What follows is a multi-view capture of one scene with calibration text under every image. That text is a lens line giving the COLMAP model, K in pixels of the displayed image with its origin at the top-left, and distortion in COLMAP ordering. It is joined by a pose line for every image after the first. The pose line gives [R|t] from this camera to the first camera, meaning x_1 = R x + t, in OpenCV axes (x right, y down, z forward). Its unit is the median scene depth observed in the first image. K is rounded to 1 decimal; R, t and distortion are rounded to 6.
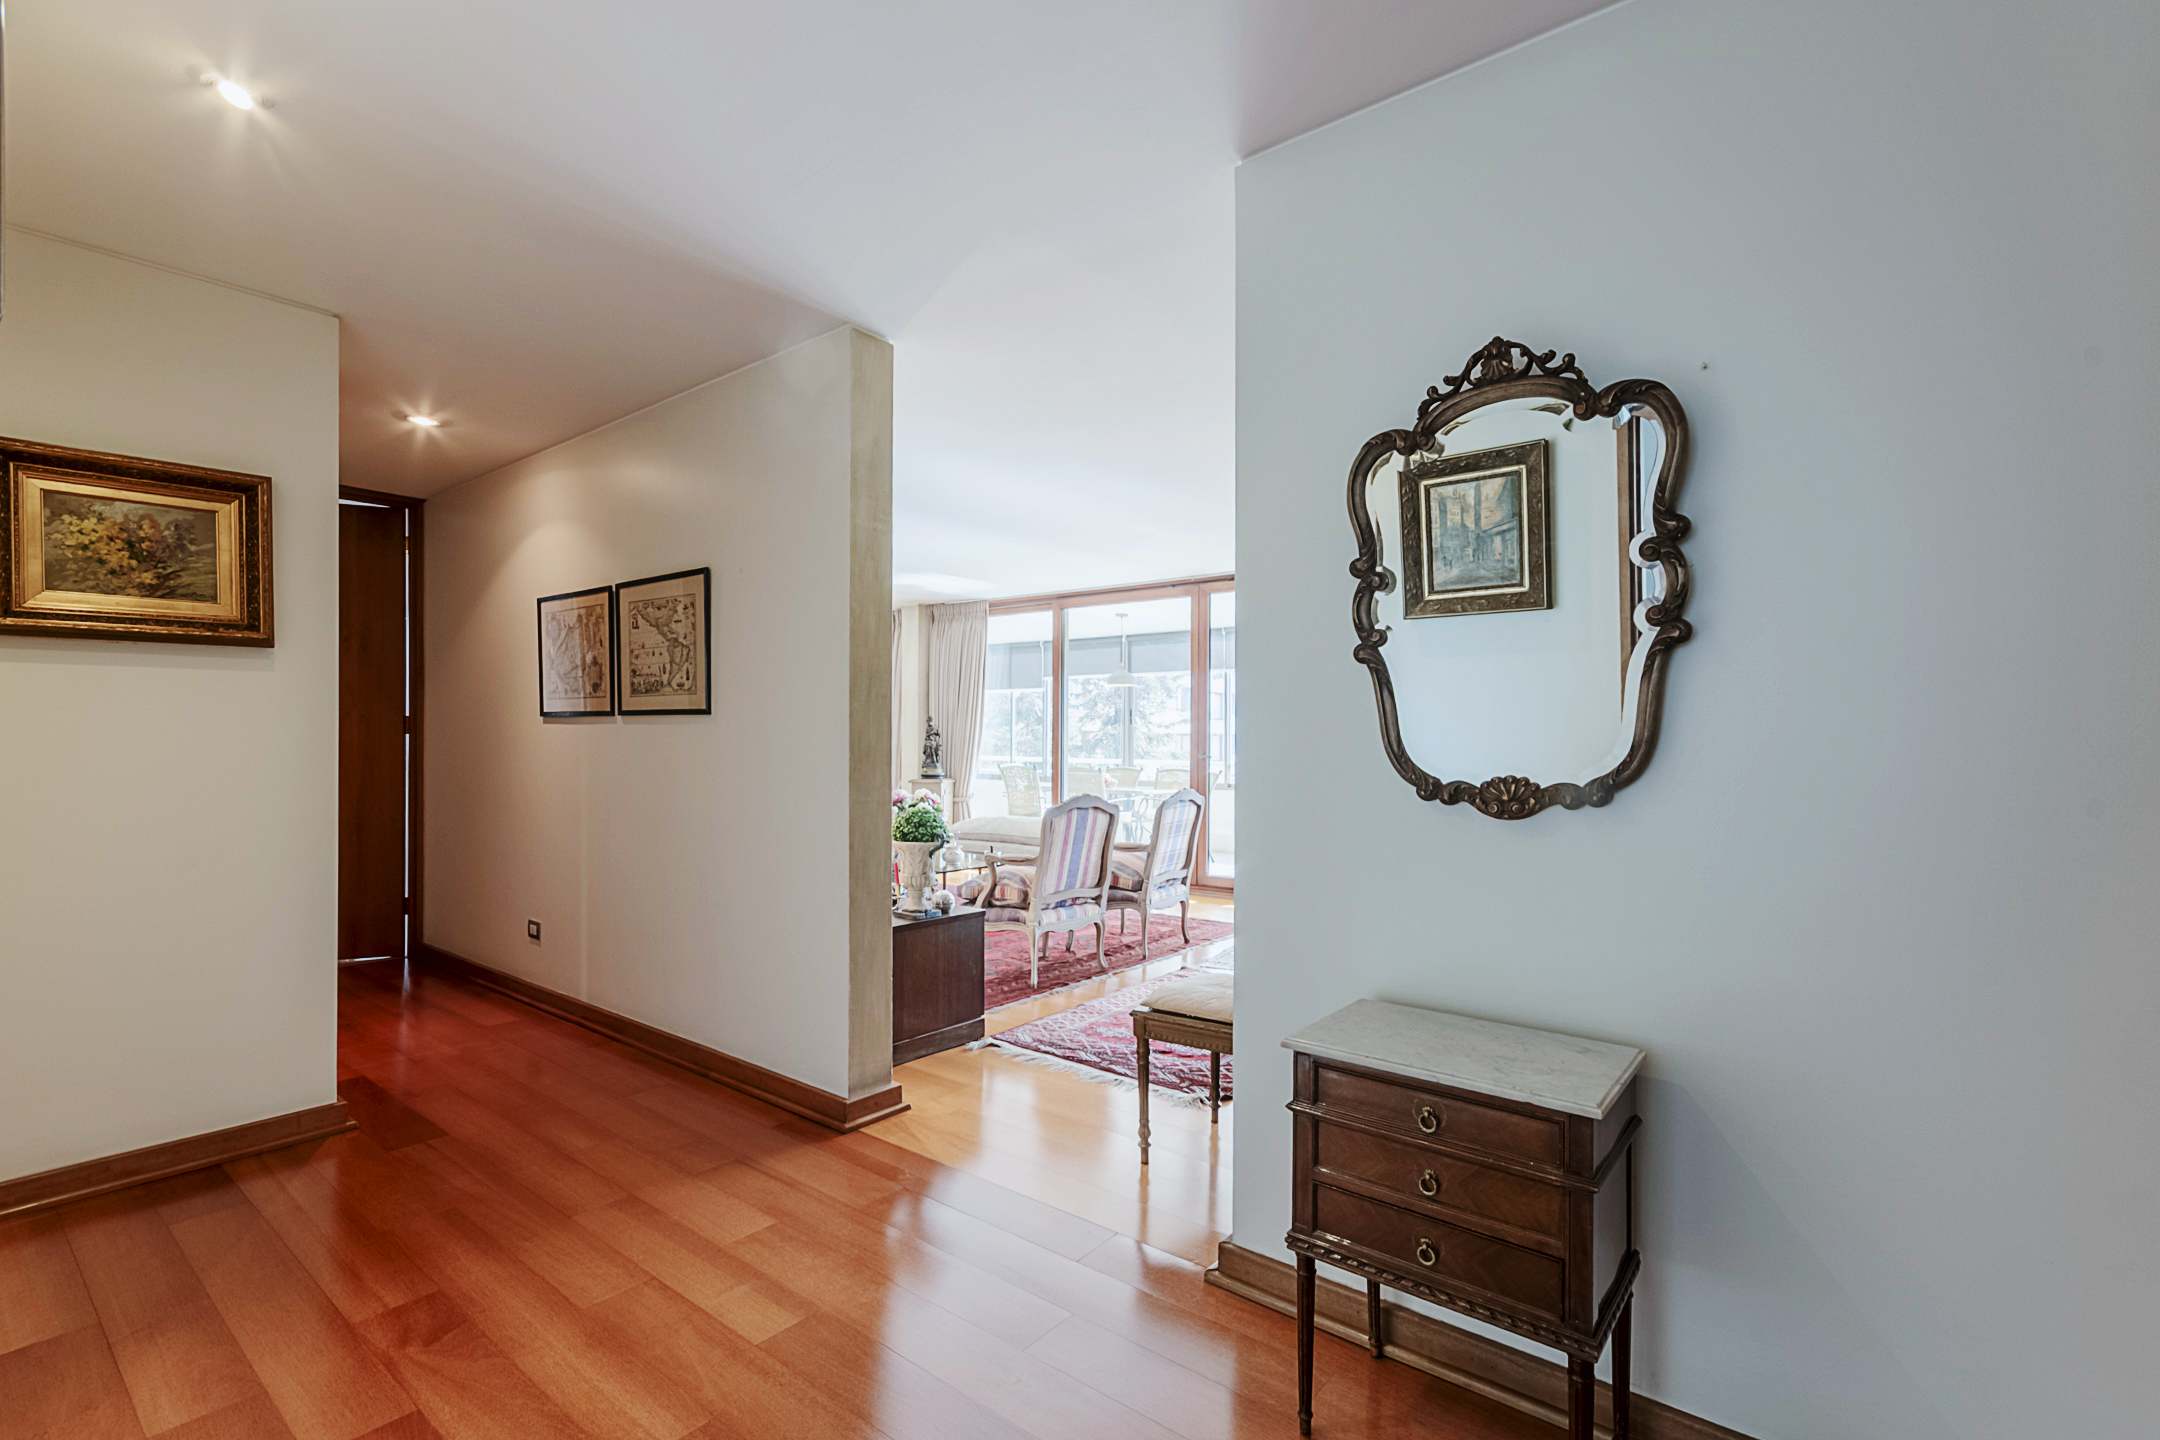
lens RADIAL K [[959.2, 0, 1080.6], [0, 959.2, 732.3], [0, 0, 1]] dist [-0.002180, -0.000388]
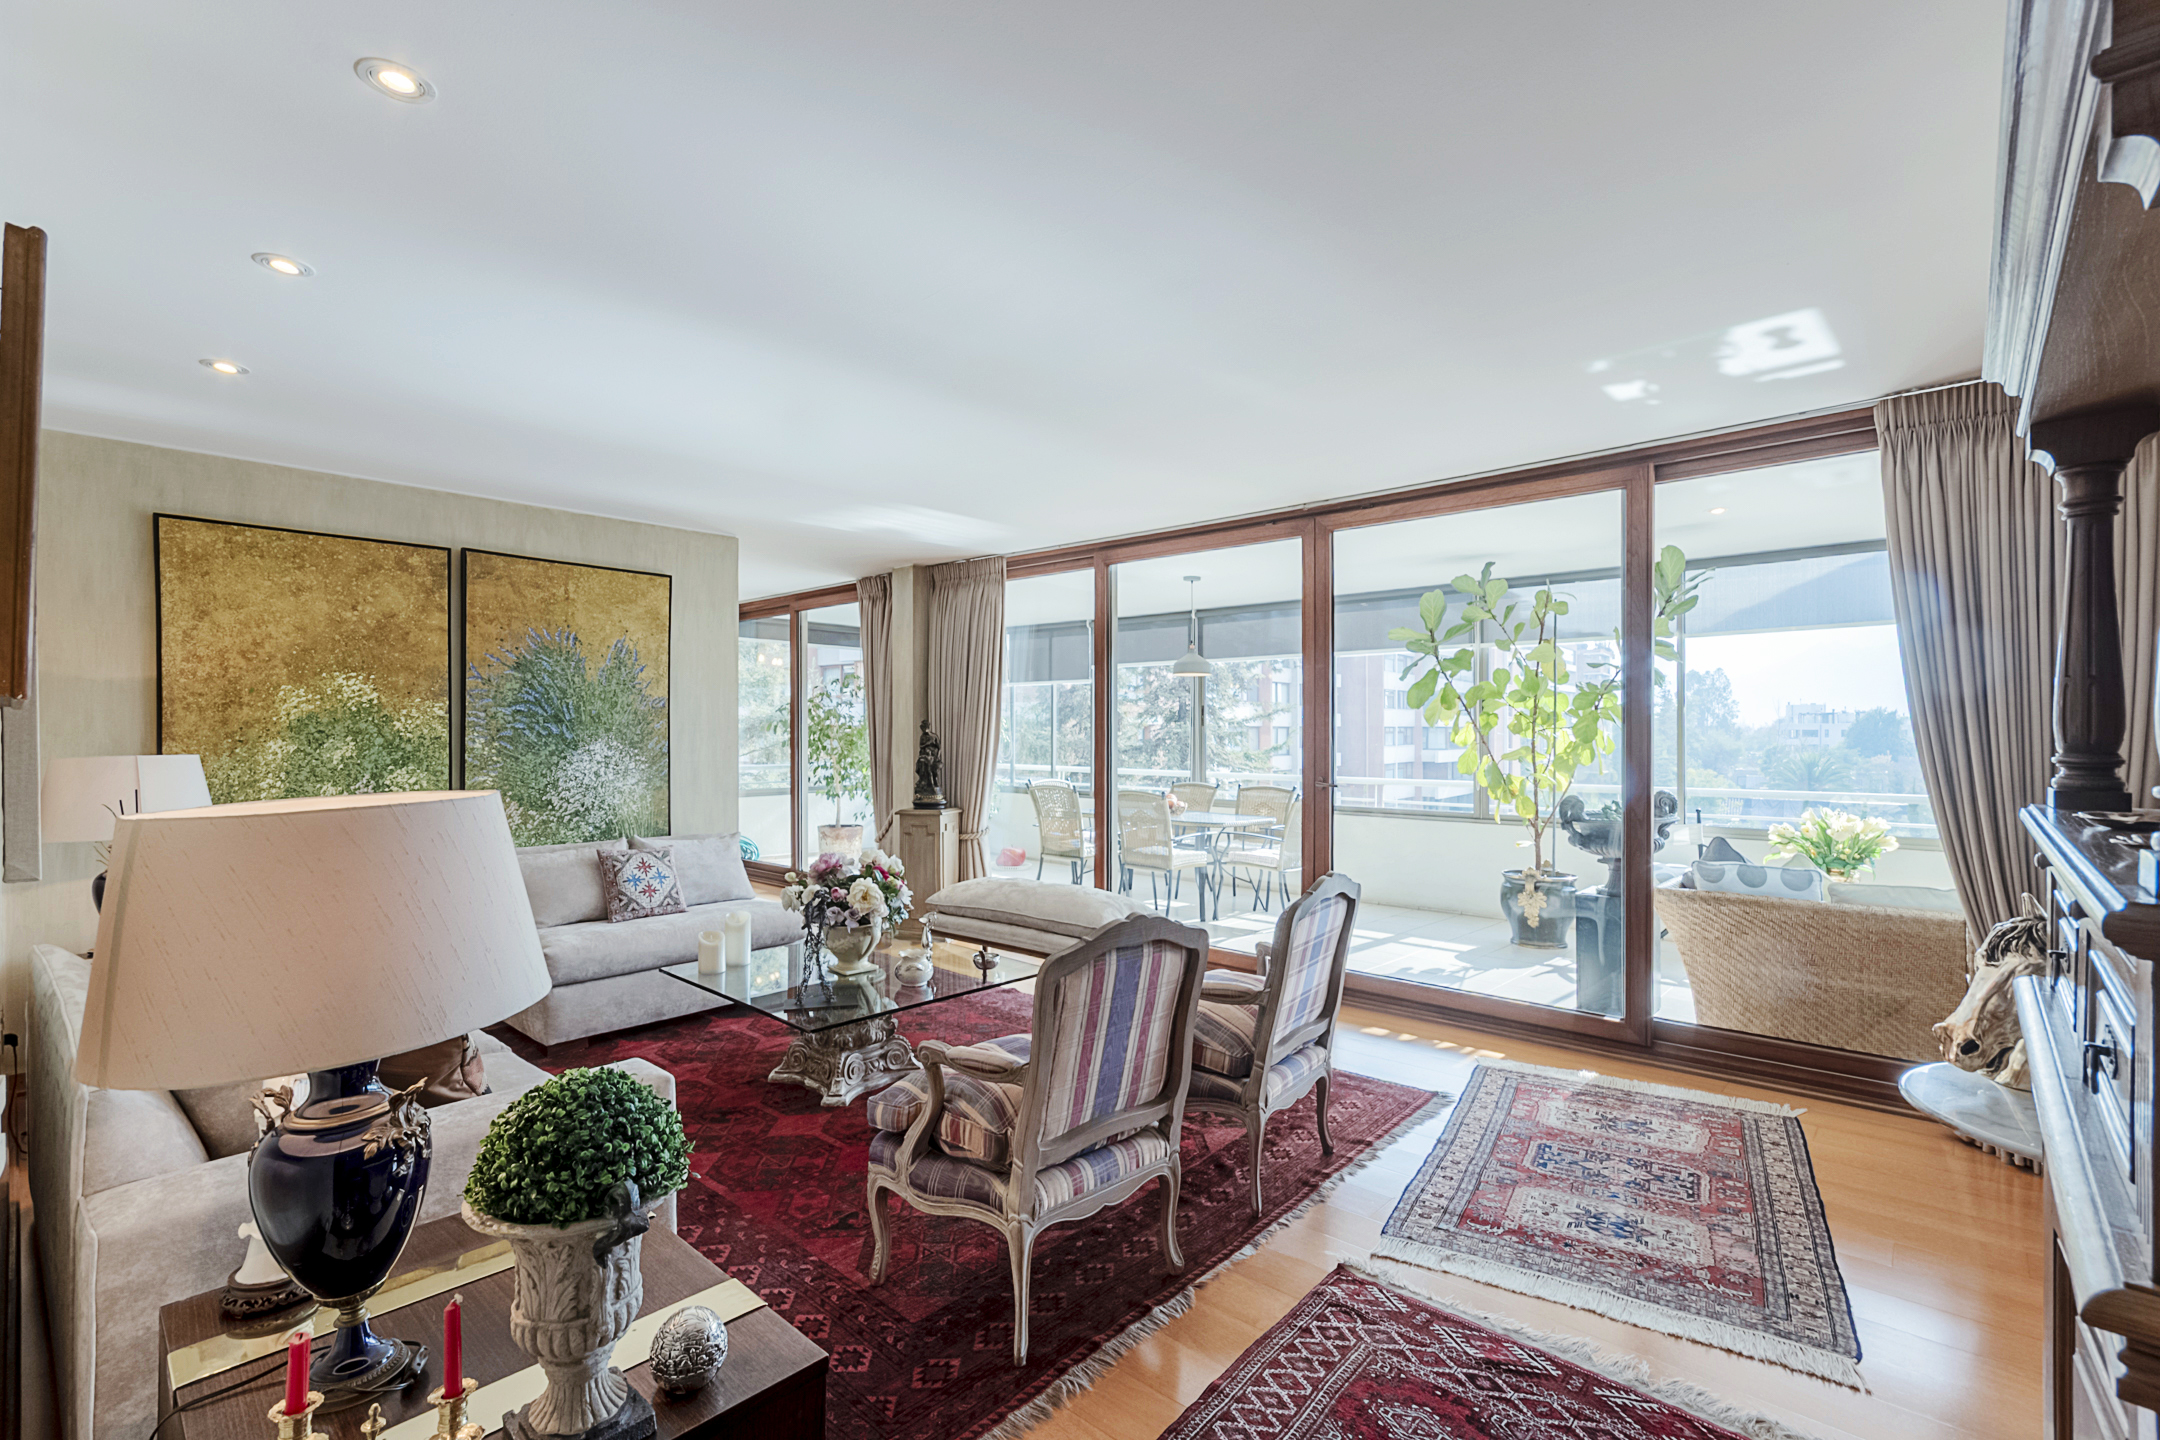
lens RADIAL K [[959.2, 0, 1080.6], [0, 959.2, 732.3], [0, 0, 1]] dist [-0.002180, -0.000388]
pose [[0.997975, -0.003472, -0.063513, 0.005883], [0.004135, 0.999938, 0.010319, -0.019318], [0.063473, -0.010560, 0.997928, 0.386445]]
